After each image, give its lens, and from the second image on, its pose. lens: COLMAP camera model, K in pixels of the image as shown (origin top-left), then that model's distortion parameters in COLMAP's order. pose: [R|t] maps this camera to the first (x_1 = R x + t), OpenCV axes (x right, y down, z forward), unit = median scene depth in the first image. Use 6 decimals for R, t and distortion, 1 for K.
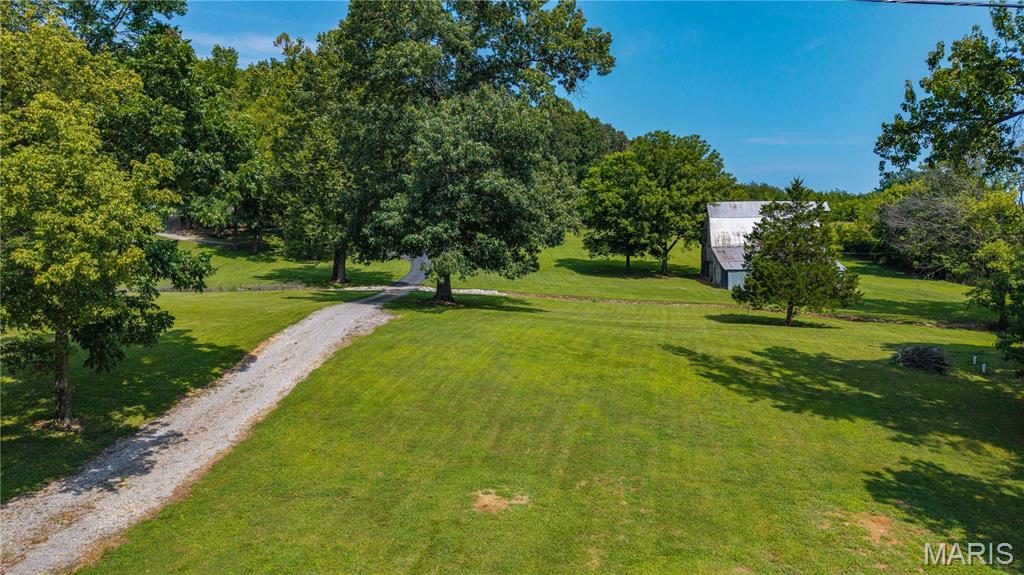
lens RADIAL K [[711.4, 0, 512.0], [0, 711.4, 287.5], [0, 0, 1]] dist [0.001563, -0.001709]
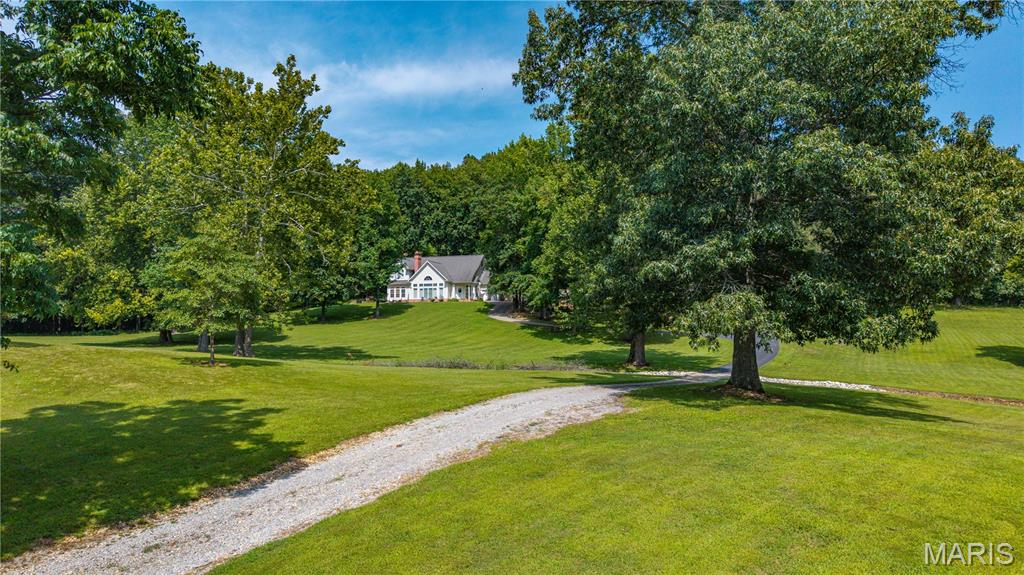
lens RADIAL K [[685.4, 0, 512.0], [0, 685.4, 287.5], [0, 0, 1]] dist [0.017593, -0.004972]
pose [[0.862576, -0.029079, -0.505092, 0.026988], [-0.042545, 0.990641, -0.129690, 0.017491], [0.504136, 0.133356, 0.853266, 0.437826]]
